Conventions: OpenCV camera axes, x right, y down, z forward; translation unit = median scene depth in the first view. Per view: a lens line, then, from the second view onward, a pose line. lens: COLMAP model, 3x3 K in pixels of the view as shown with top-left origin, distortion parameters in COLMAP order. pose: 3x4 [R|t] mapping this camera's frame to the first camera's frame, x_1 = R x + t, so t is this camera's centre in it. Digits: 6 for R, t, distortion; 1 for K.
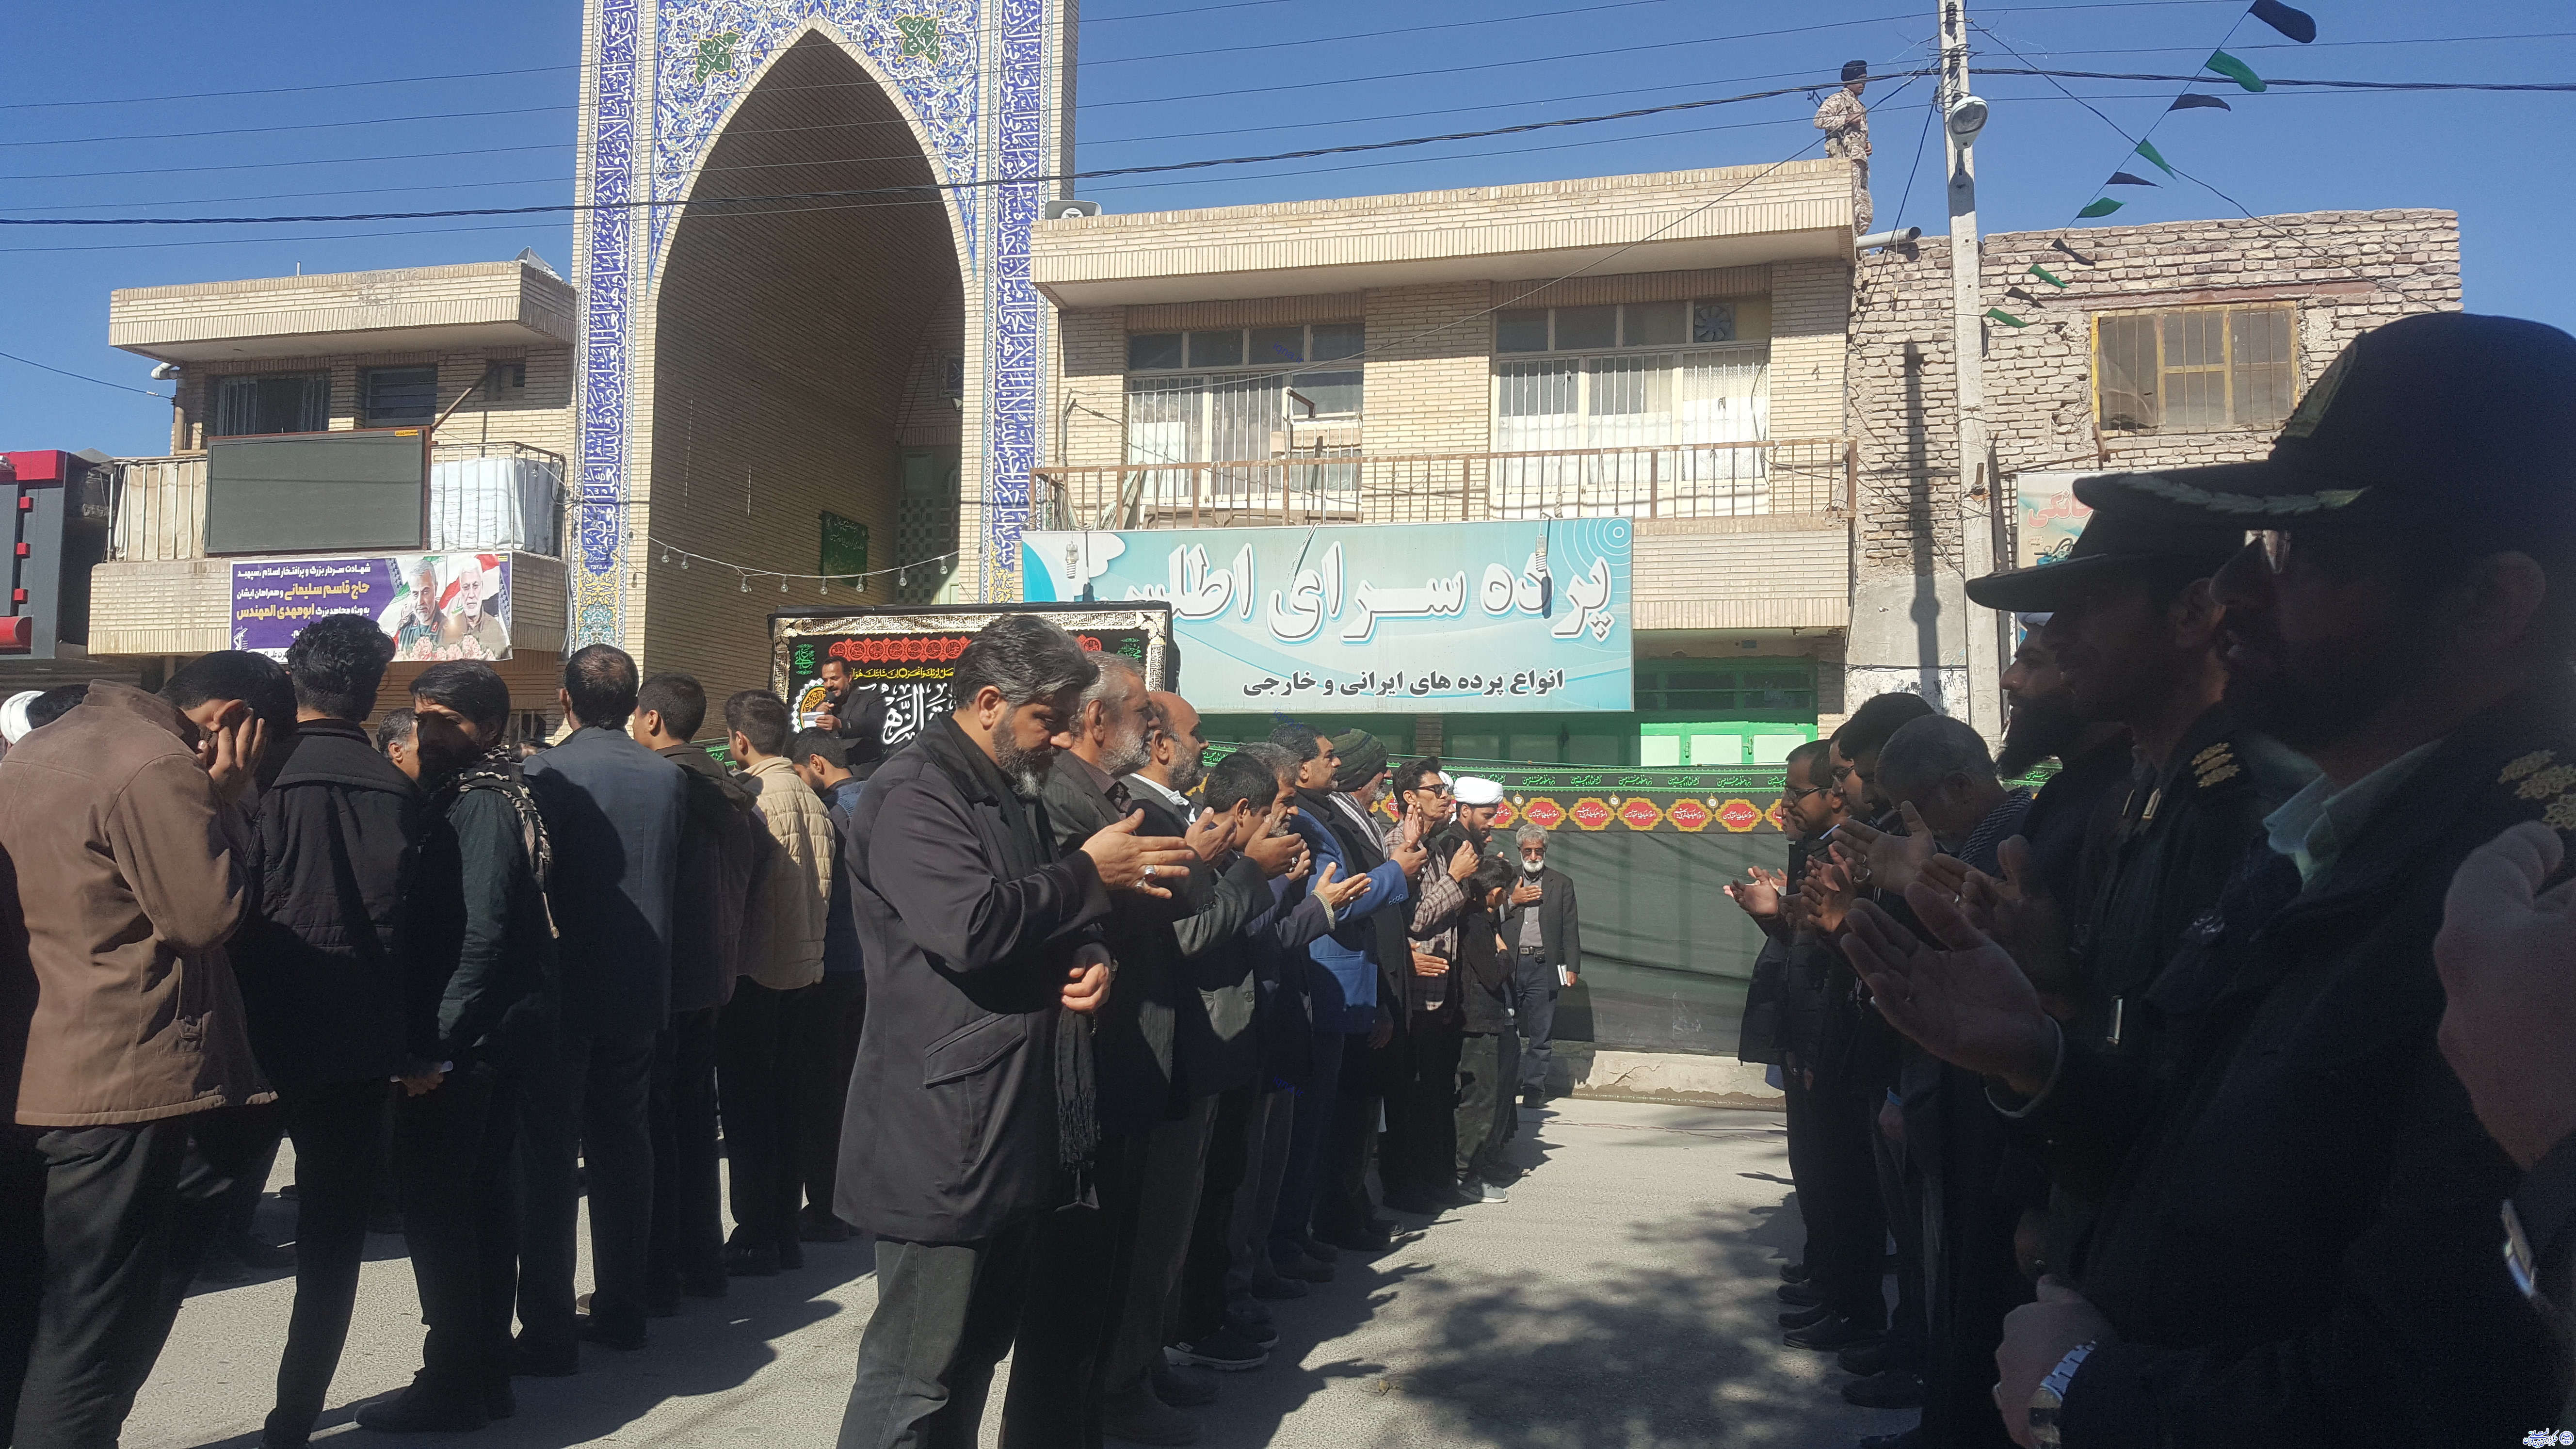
lens RADIAL K [[1925.3, 0, 1288.0], [0, 1925.3, 724.5], [0, 0, 1]] dist [0.152448, -0.296294]
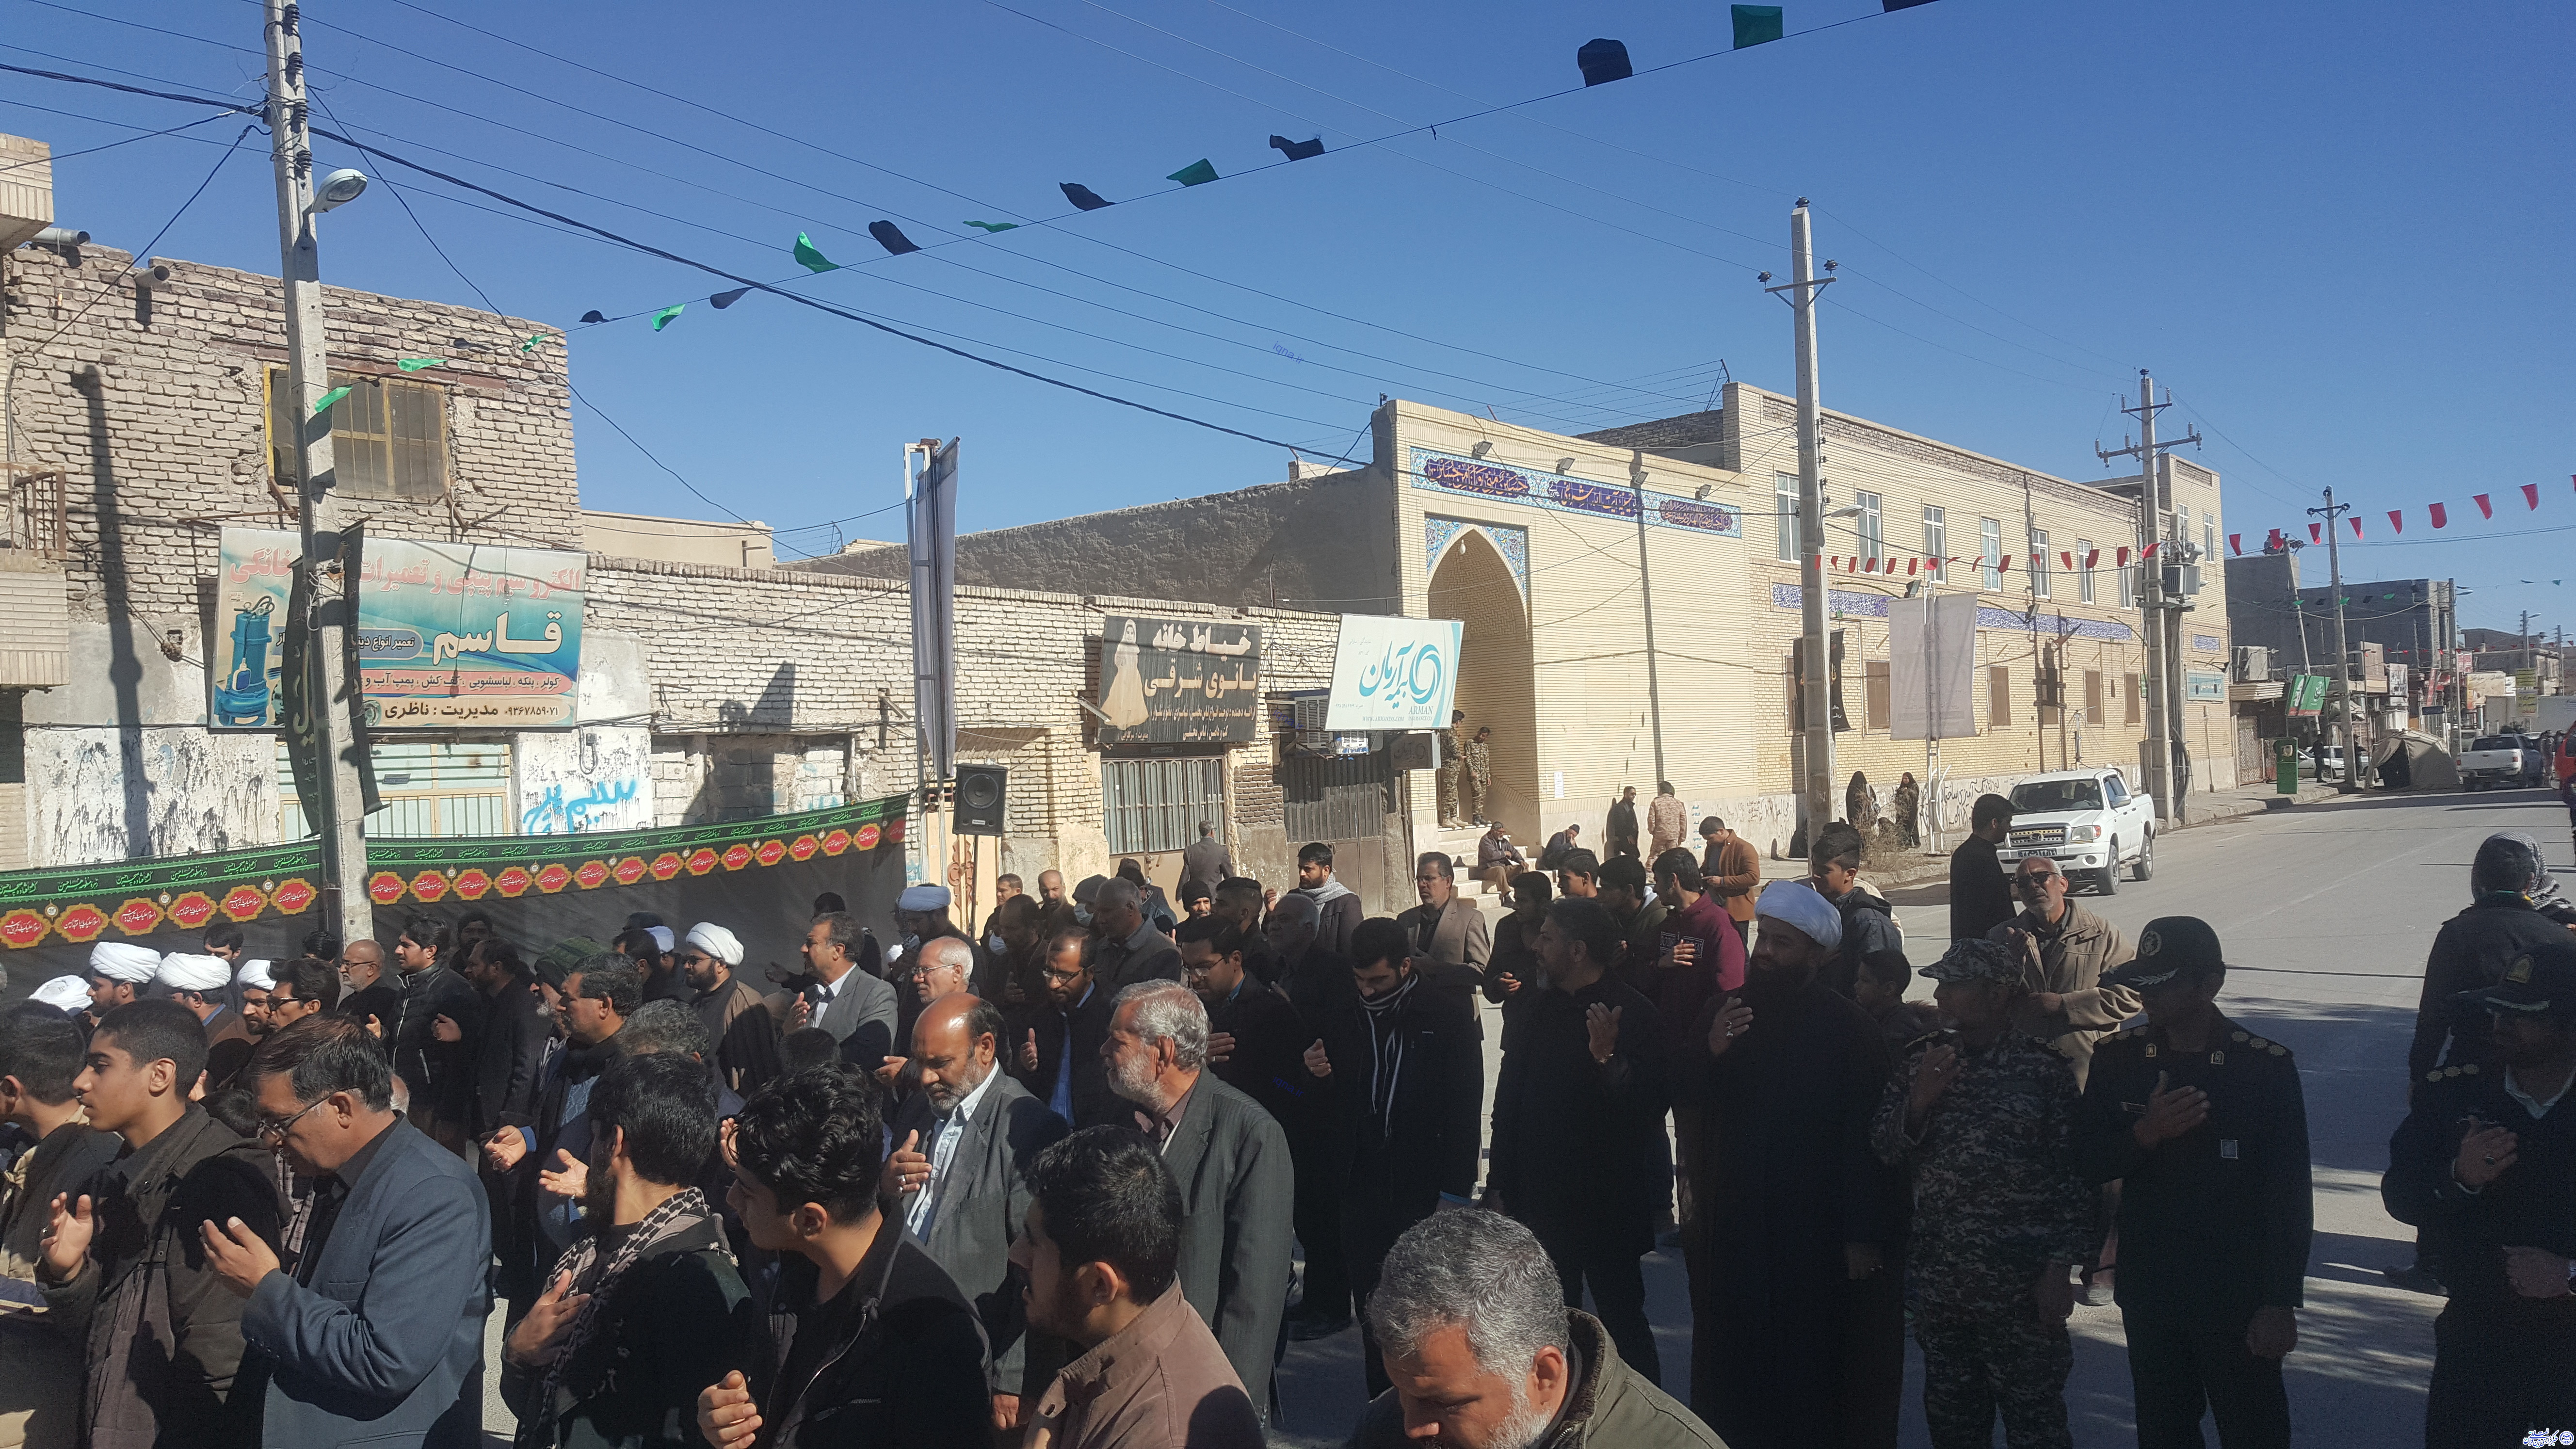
lens RADIAL K [[1899.5, 0, 1298.6], [0, 1899.5, 785.8], [0, 0, 1]] dist [0.045946, -0.105505]
pose [[0.379284, -0.037876, 0.924505, -0.263189], [-0.015450, 0.998763, 0.047256, -0.048034], [-0.925151, -0.032207, 0.378230, 0.143784]]
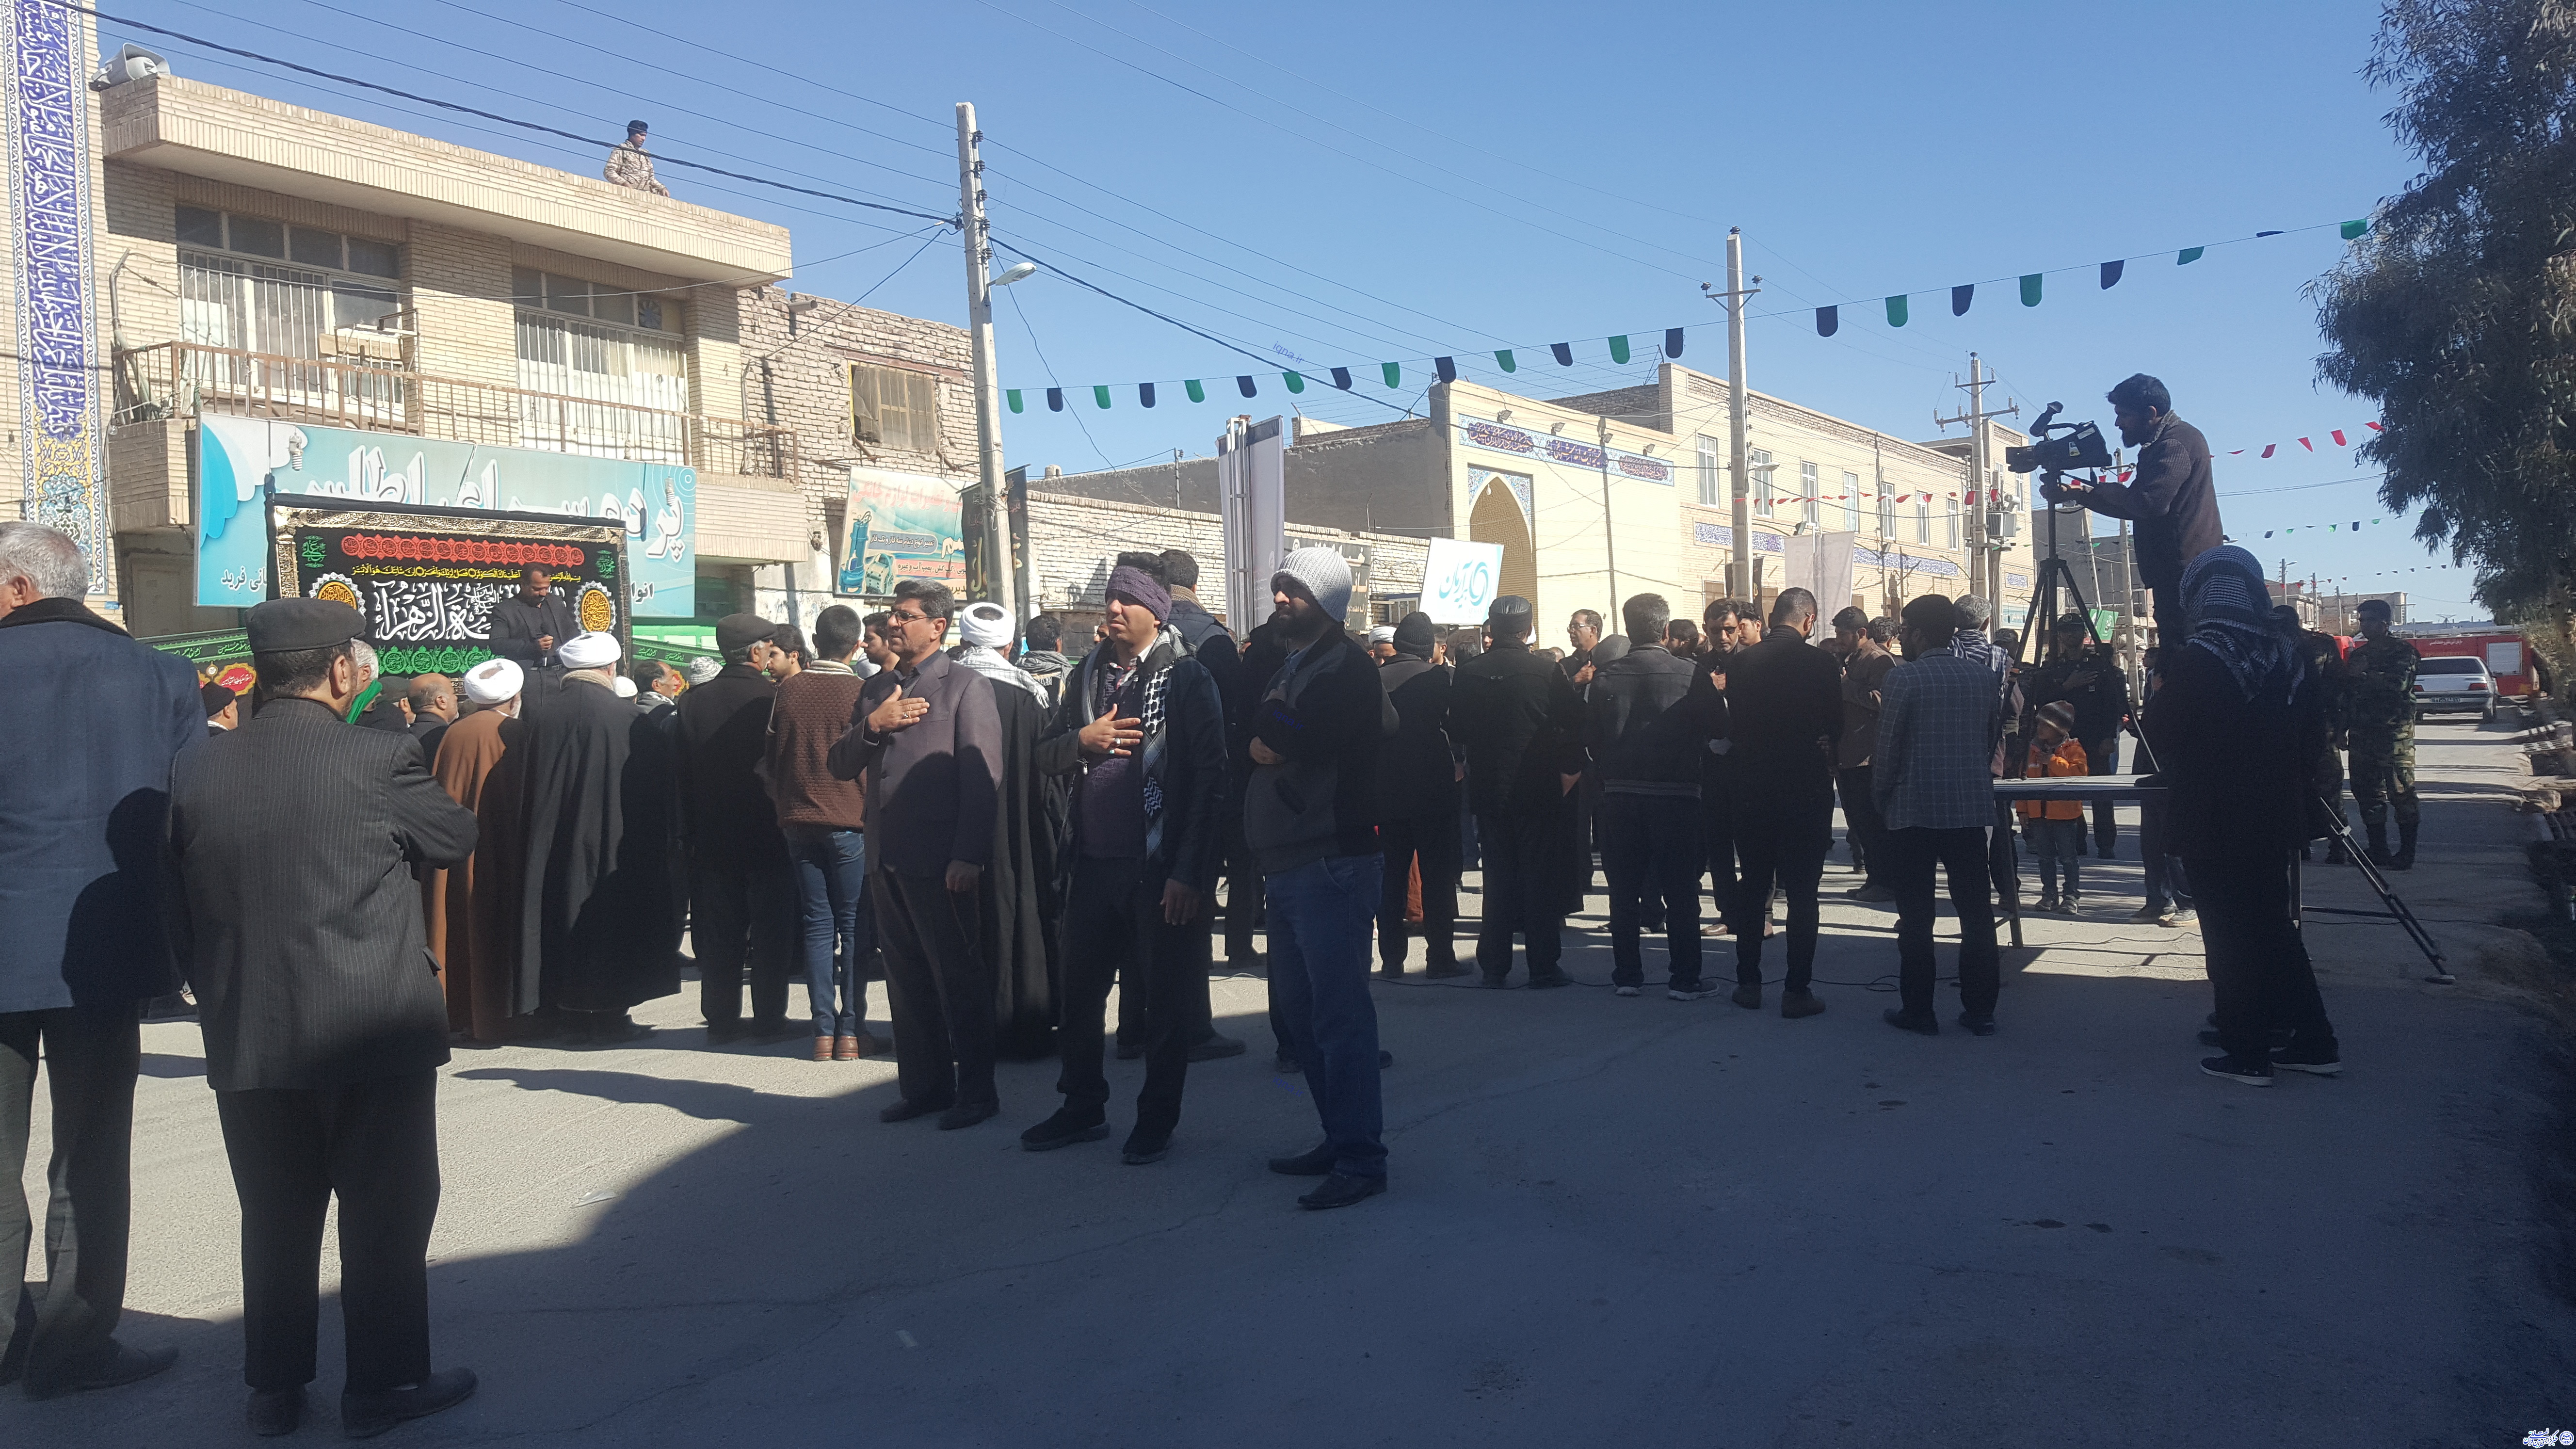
lens RADIAL K [[1887.7, 0, 1288.0], [0, 1887.7, 724.5], [0, 0, 1]] dist [0.047027, -0.104615]
pose [[0.299897, -0.035414, 0.953314, -0.836071], [-0.020649, 0.998836, 0.043601, 0.000888], [-0.953748, -0.032761, 0.298817, 0.210954]]
